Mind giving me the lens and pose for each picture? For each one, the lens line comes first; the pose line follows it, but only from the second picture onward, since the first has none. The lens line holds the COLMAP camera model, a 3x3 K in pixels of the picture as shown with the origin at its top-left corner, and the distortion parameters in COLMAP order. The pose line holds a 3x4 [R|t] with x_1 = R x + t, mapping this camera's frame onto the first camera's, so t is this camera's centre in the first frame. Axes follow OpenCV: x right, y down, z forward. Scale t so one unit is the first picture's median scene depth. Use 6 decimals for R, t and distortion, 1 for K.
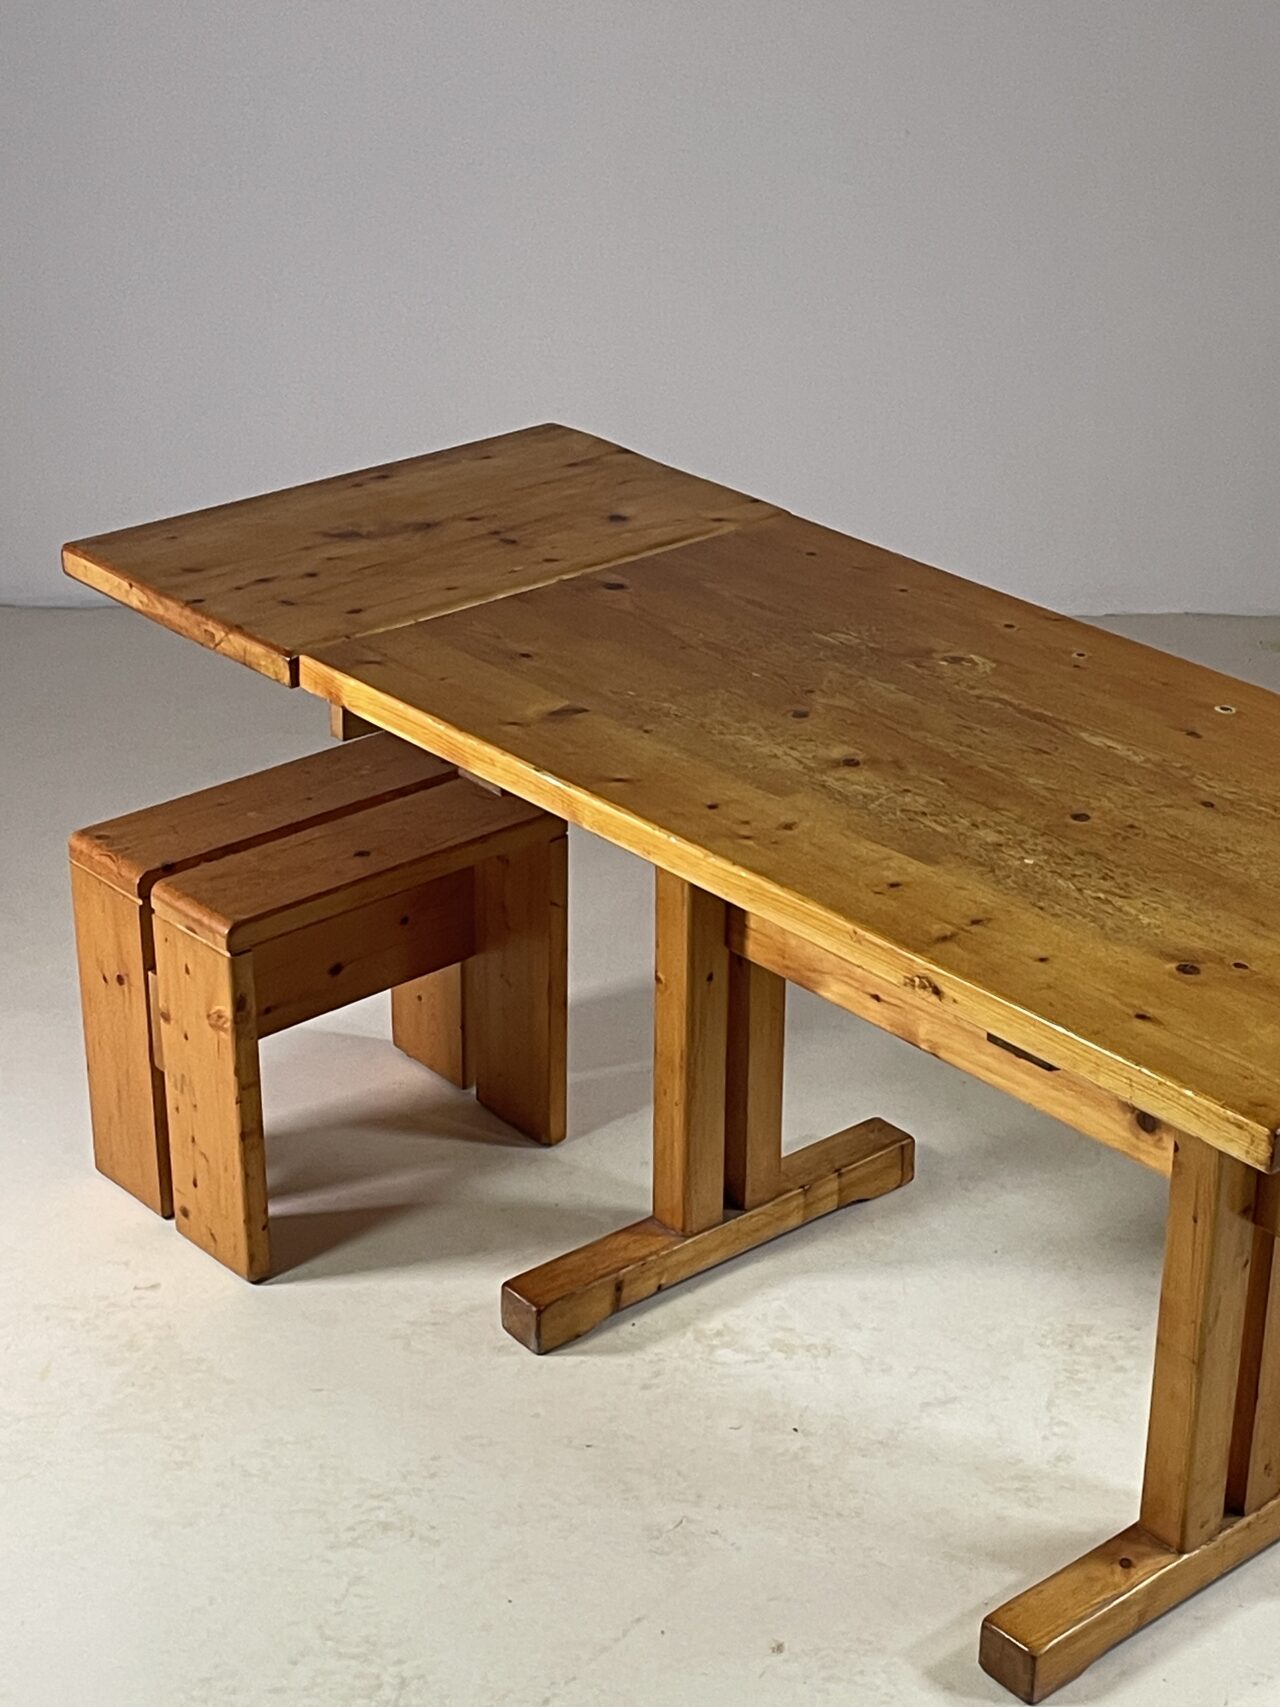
lens RADIAL K [[3033.2, 0, 643.2], [0, 3033.2, 850.0], [0, 0, 1]] dist [0.098167, 0.000000]
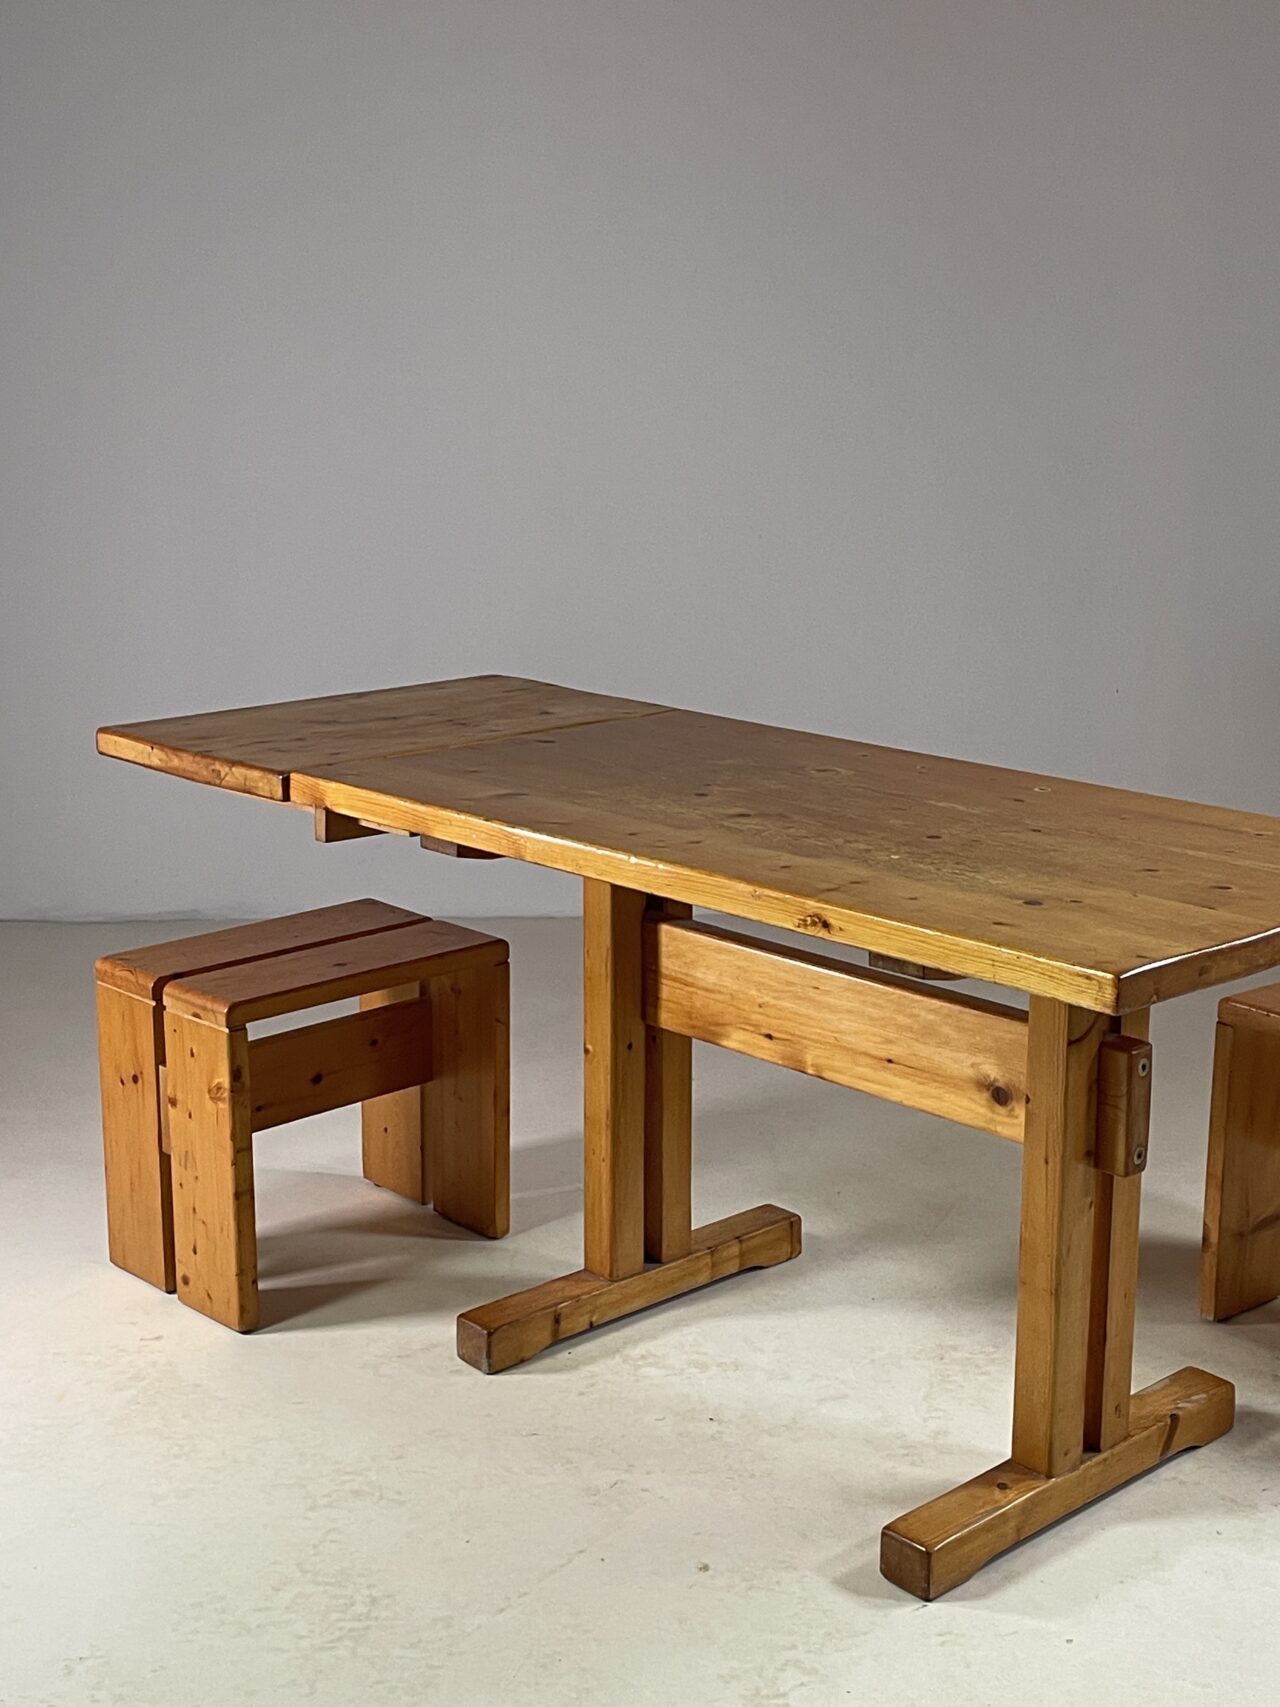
lens RADIAL K [[2346.7, 0, 648.6], [0, 2346.7, 838.7], [0, 0, 1]] dist [0.079811, 0.000000]
pose [[0.998975, -0.013781, 0.043124, -0.009762], [0.022720, 0.976512, -0.214264, 0.164167], [-0.039158, 0.215024, 0.975823, 0.072793]]
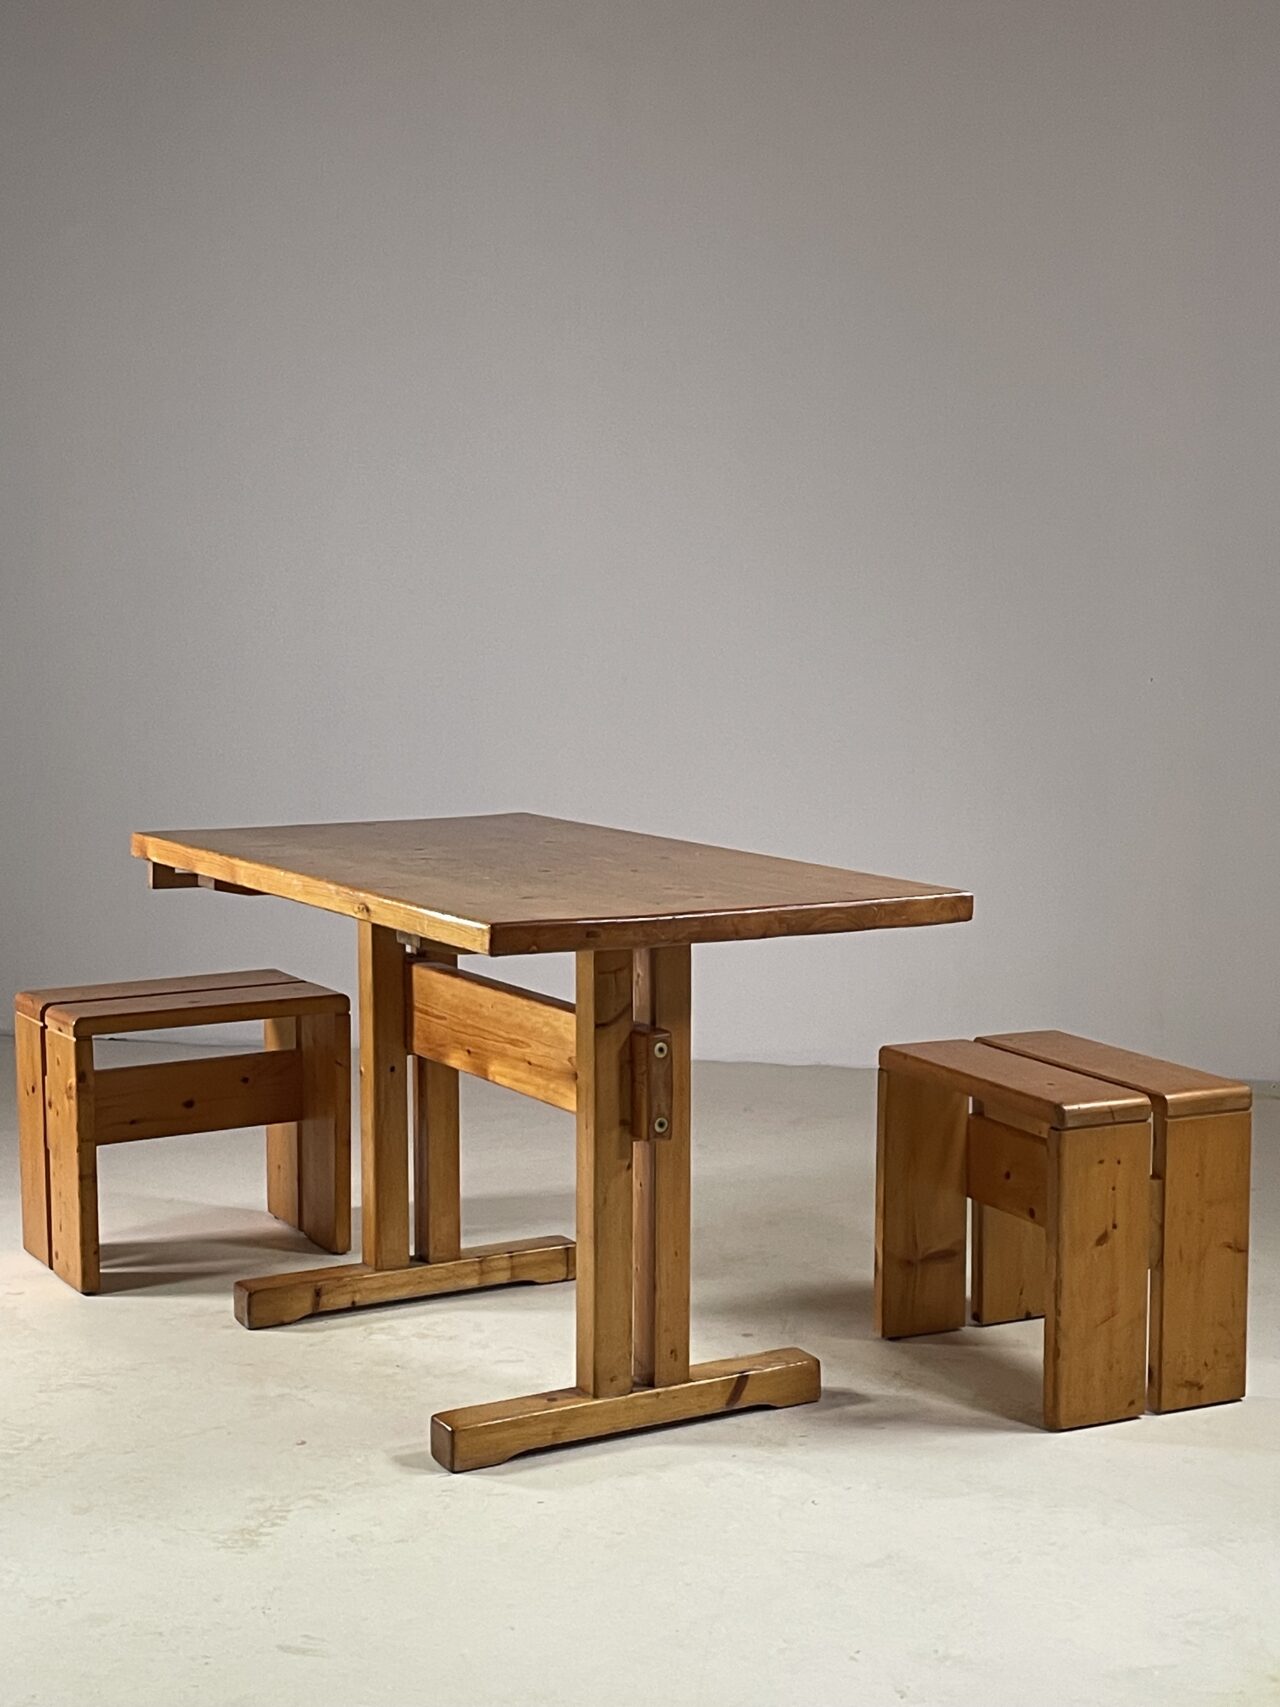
lens RADIAL K [[2512.4, 0, 635.6], [0, 2512.4, 863.8], [0, 0, 1]] dist [0.098937, 0.000000]
pose [[0.982214, 0.013307, -0.187291, 0.366166], [-0.073141, 0.945810, -0.316376, 0.326505], [0.172931, 0.324448, 0.929962, -0.131682]]
